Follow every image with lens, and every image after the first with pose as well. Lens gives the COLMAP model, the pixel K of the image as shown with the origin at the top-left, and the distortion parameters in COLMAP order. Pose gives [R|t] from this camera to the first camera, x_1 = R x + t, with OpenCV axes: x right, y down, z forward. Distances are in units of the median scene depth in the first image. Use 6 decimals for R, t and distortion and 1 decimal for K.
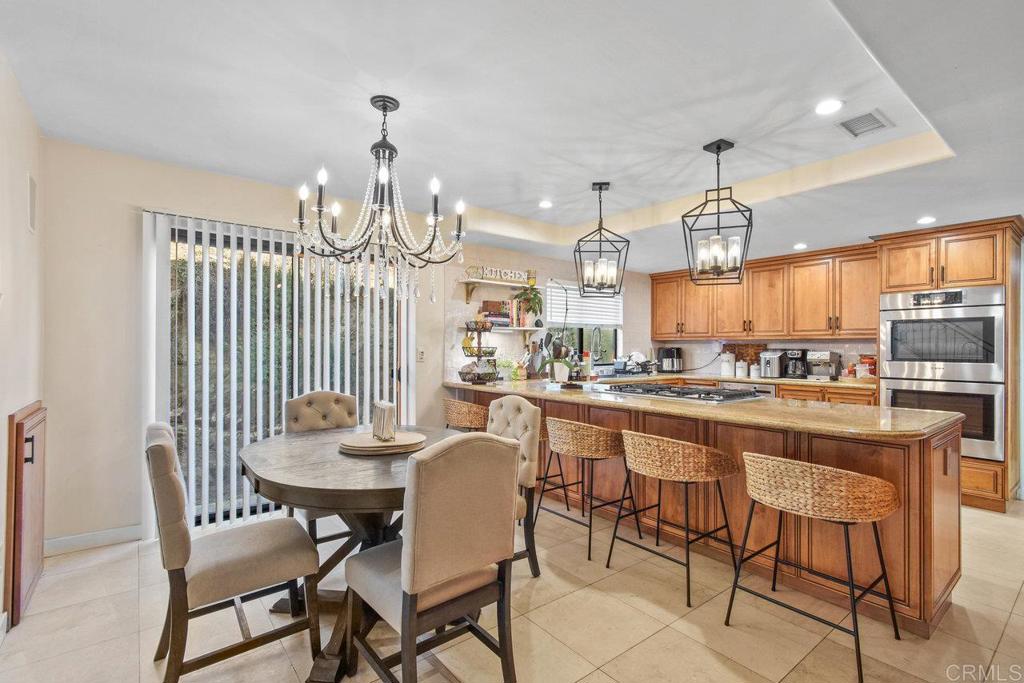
lens RADIAL K [[468.6, 0, 513.3], [0, 468.6, 348.6], [0, 0, 1]] dist [-0.000992, -0.000237]
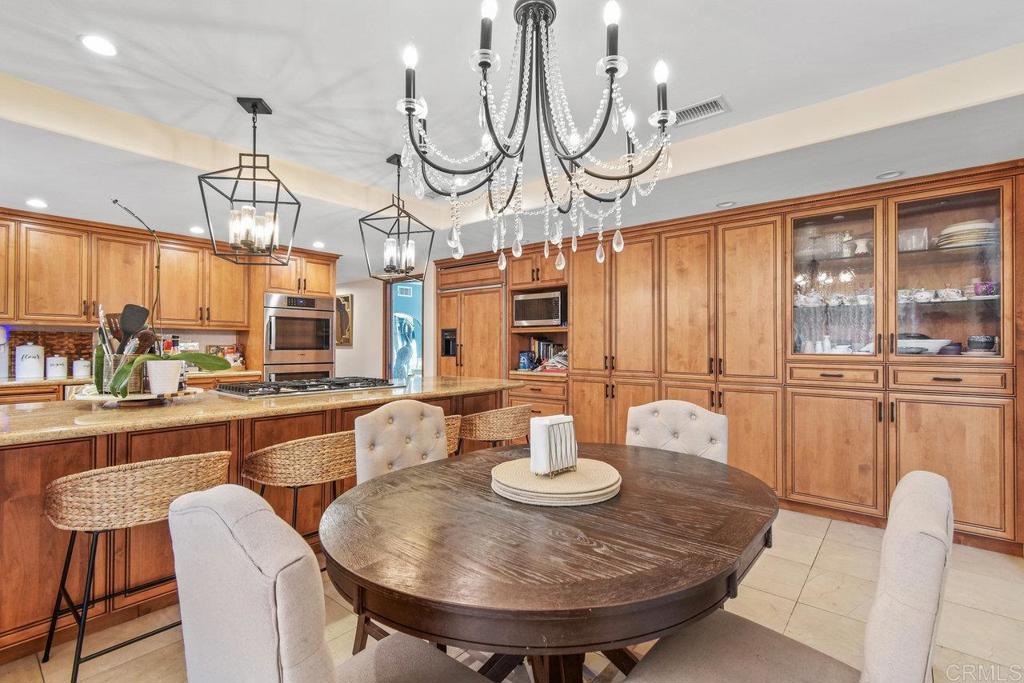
lens RADIAL K [[462.1, 0, 512.0], [0, 462.1, 341.5], [0, 0, 1]] dist [-0.001003, -0.000114]
pose [[-0.190834, 0.006097, 0.981603, -0.405834], [-0.006503, 0.999951, -0.007475, 0.007510], [-0.981601, -0.007810, -0.190785, 0.538633]]
